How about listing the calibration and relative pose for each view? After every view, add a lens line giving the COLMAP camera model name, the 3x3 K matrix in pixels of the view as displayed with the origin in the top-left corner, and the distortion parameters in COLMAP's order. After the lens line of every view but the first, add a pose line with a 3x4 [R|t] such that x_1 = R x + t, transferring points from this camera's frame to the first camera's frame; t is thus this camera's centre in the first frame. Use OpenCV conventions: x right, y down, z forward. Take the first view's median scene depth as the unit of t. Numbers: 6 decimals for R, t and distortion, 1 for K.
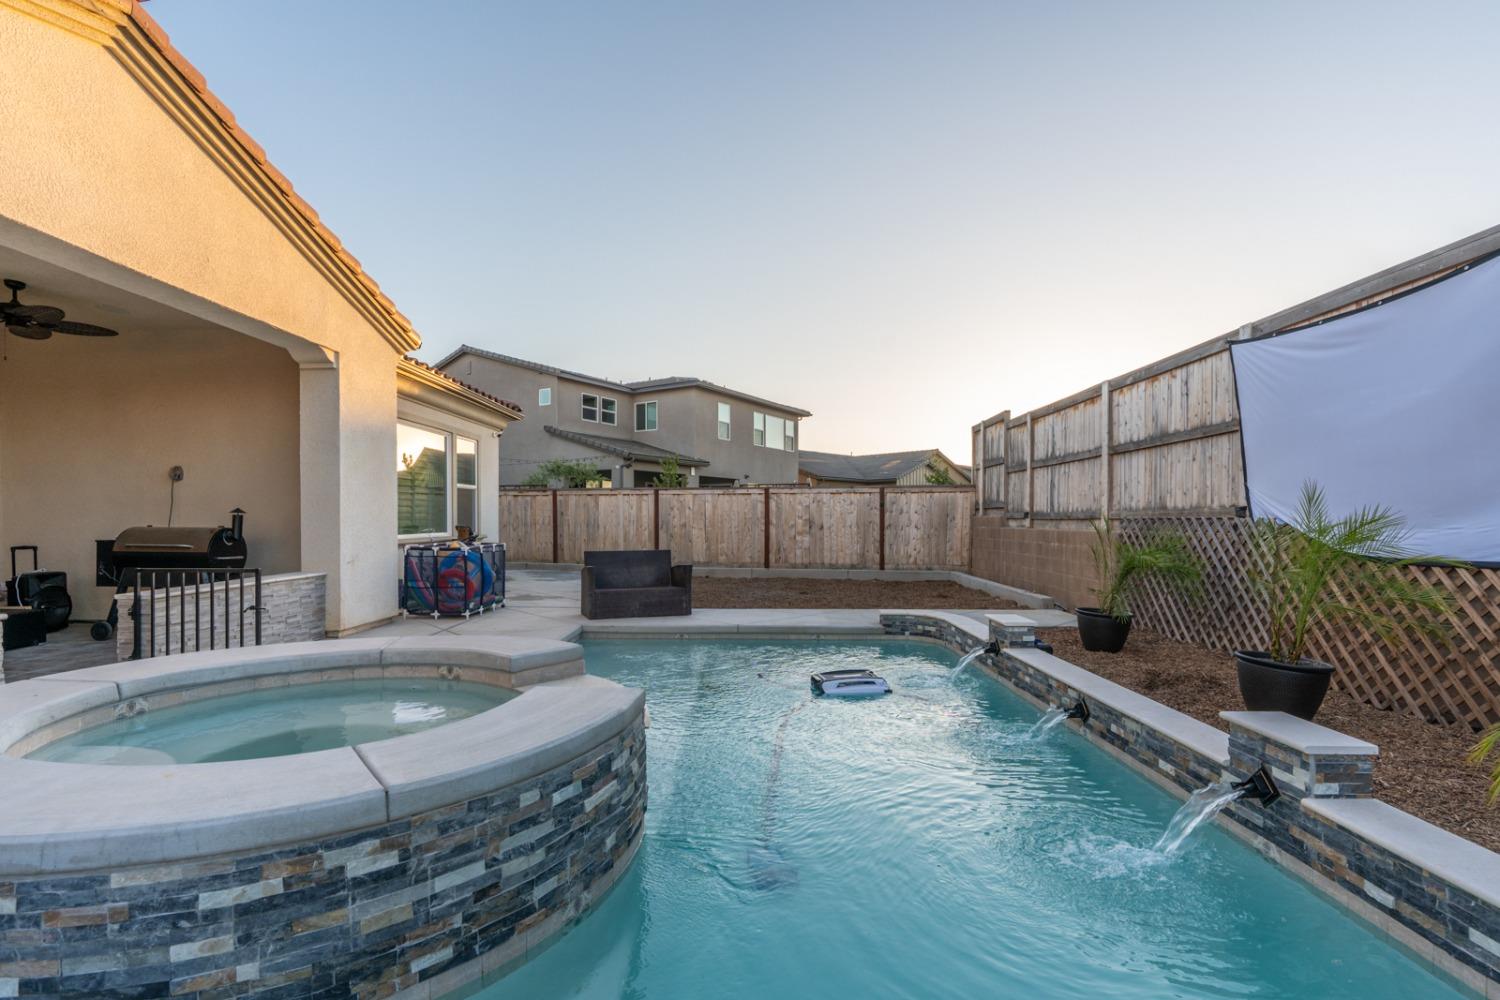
lens RADIAL K [[703.3, 0, 732.3], [0, 703.3, 525.5], [0, 0, 1]] dist [-0.001907, 0.001395]
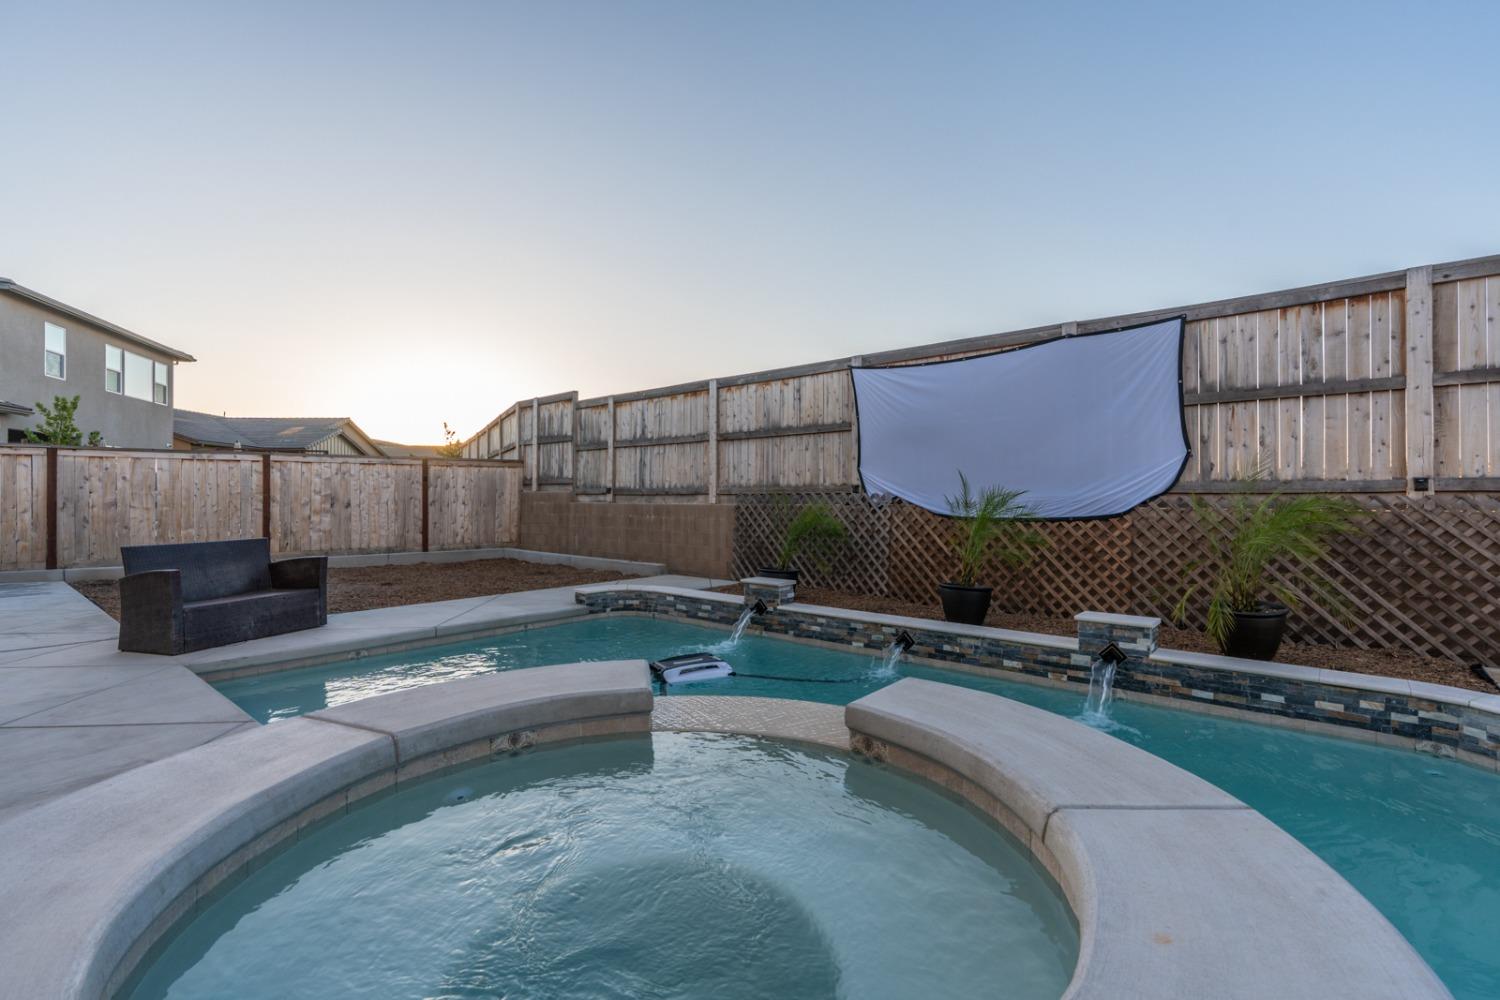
lens RADIAL K [[690.6, 0, 757.2], [0, 690.6, 490.5], [0, 0, 1]] dist [-0.005874, 0.000223]
pose [[0.633618, 0.004329, 0.773634, -0.358437], [0.008122, 0.999892, -0.012247, -0.000532], [-0.773603, 0.014044, 0.633515, 0.217556]]
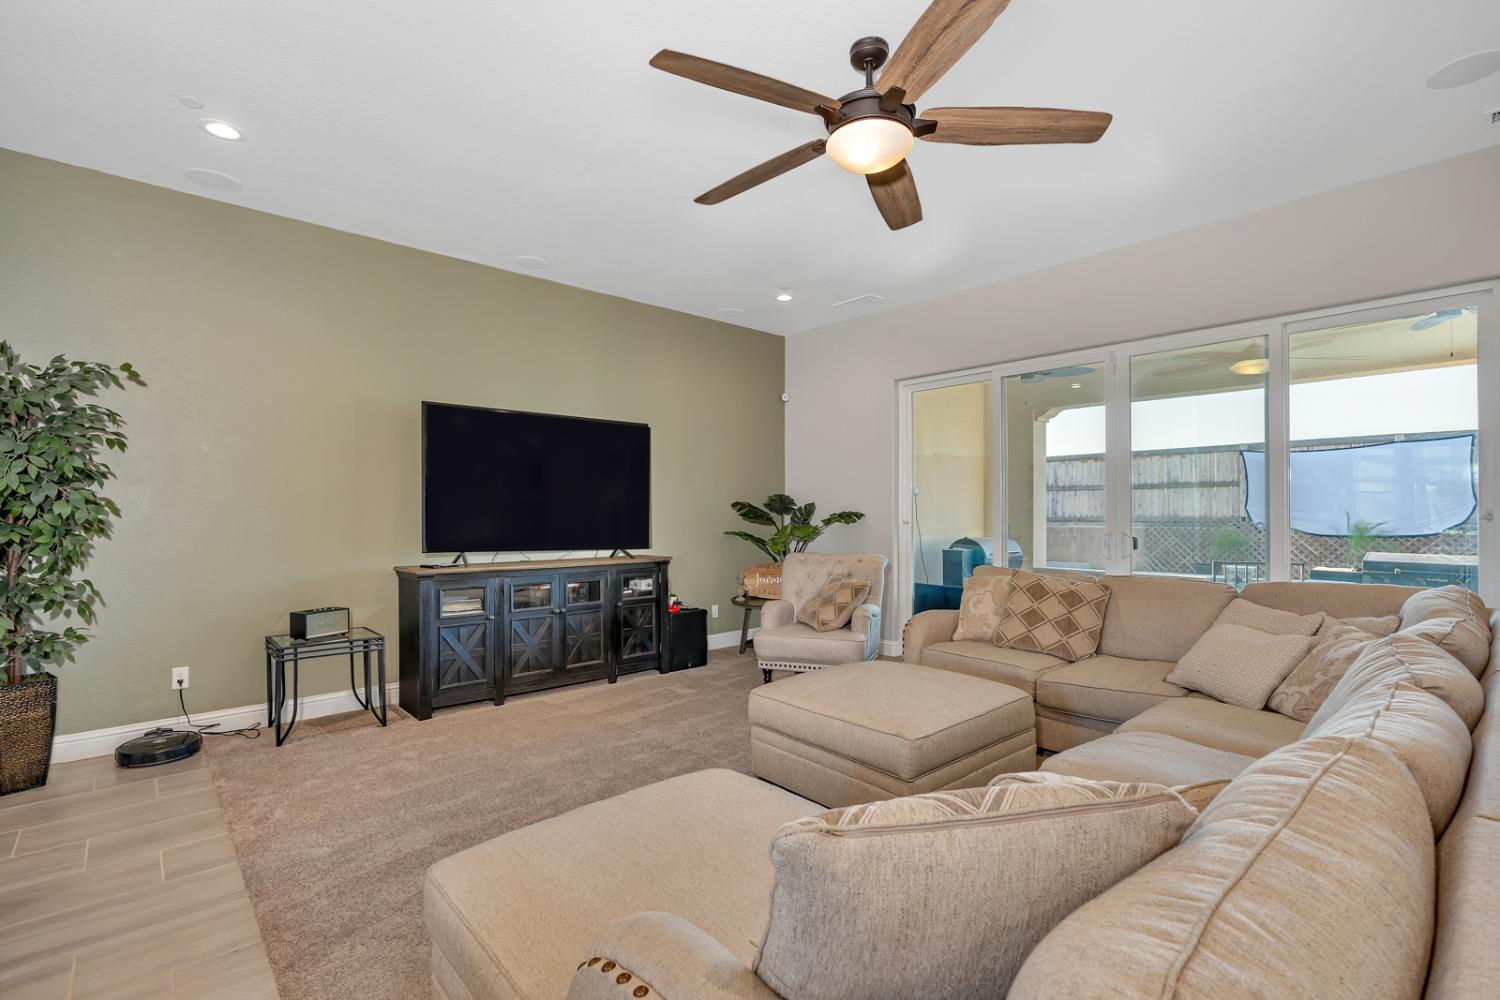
lens RADIAL K [[698.2, 0, 755.7], [0, 698.2, 499.7], [0, 0, 1]] dist [-0.002823, 0.000080]
pose [[0.729232, 0.004642, 0.684251, -1.697170], [0.013618, 0.999680, -0.021294, -0.045445], [-0.684131, 0.024847, 0.728936, 0.300400]]
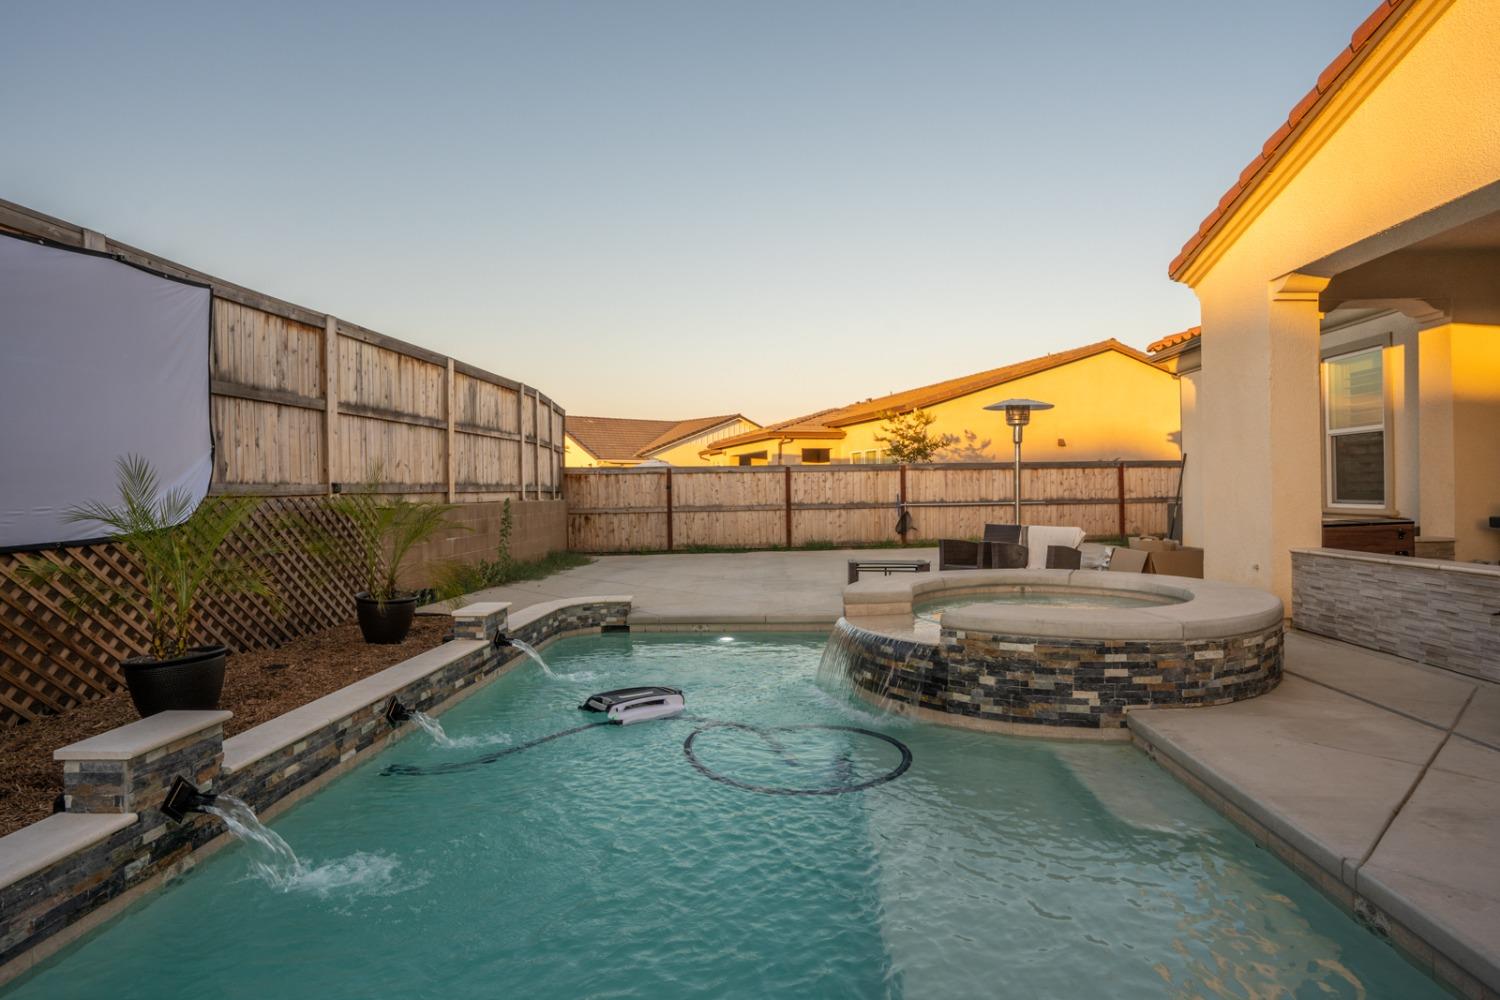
lens RADIAL K [[804.0, 0, 759.1], [0, 804.0, 493.5], [0, 0, 1]] dist [-0.055561, 0.033964]
pose [[-0.999518, 0.012502, 0.028410, 0.005982], [0.012946, 0.999796, 0.015522, -0.010698], [-0.028210, 0.015882, -0.999476, 1.073709]]
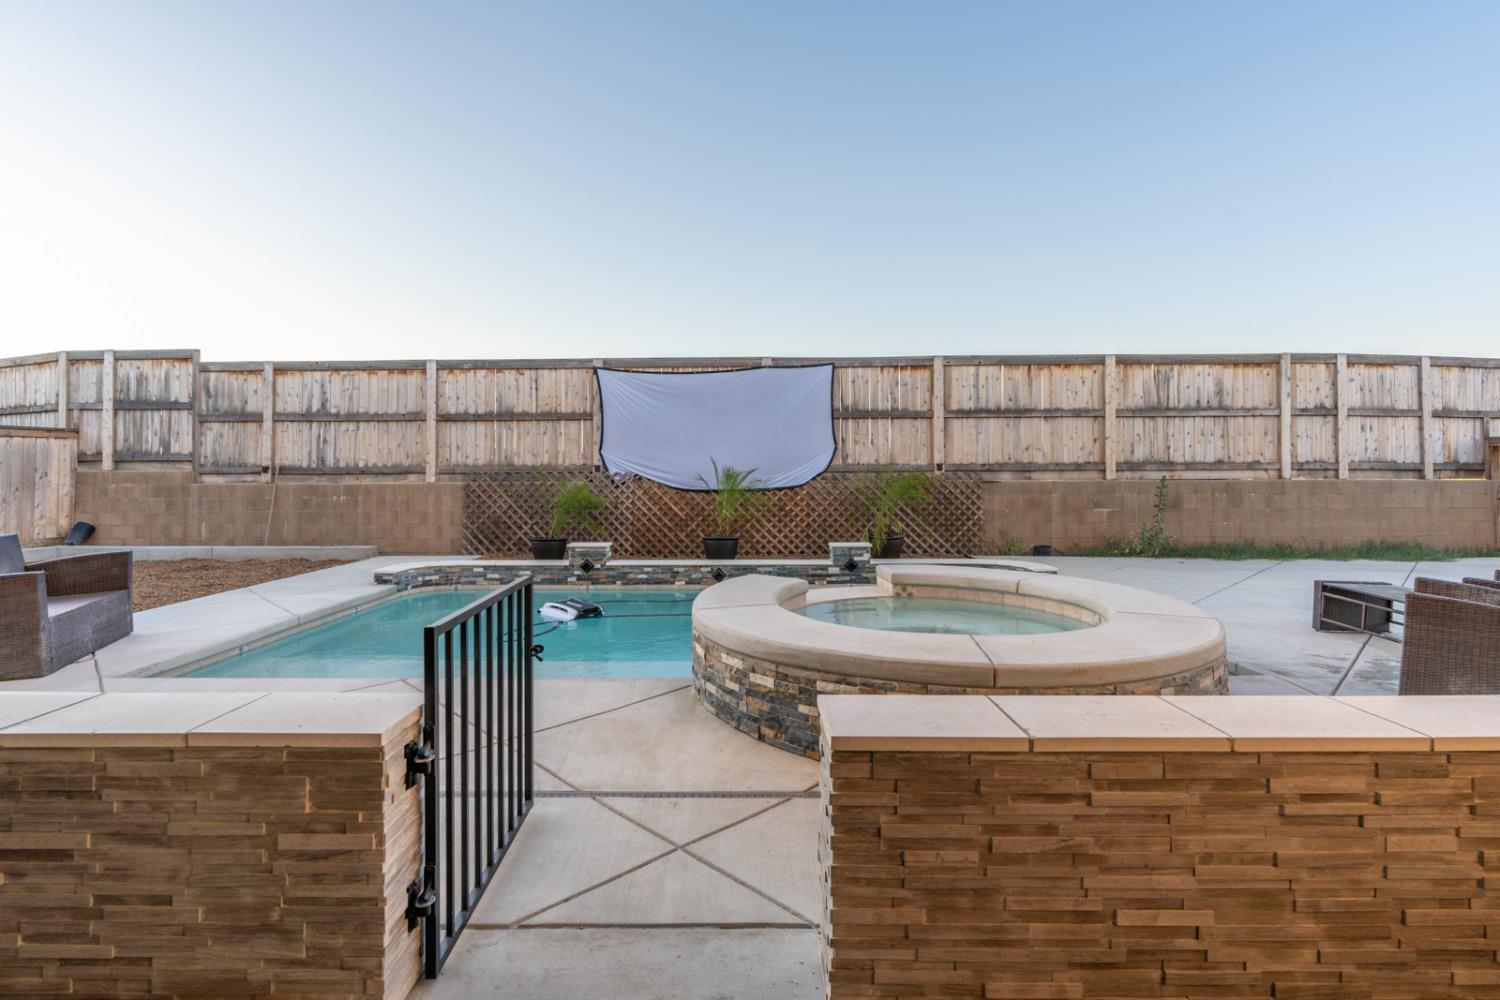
lens RADIAL K [[691.5, 0, 748.8], [0, 691.5, 468.4], [0, 0, 1]] dist [-0.008427, 0.000026]
pose [[-0.015700, 0.002894, 0.999873, -0.726390], [0.013066, 0.999911, -0.002689, -0.007852], [-0.999791, 0.013022, -0.015736, 0.513784]]
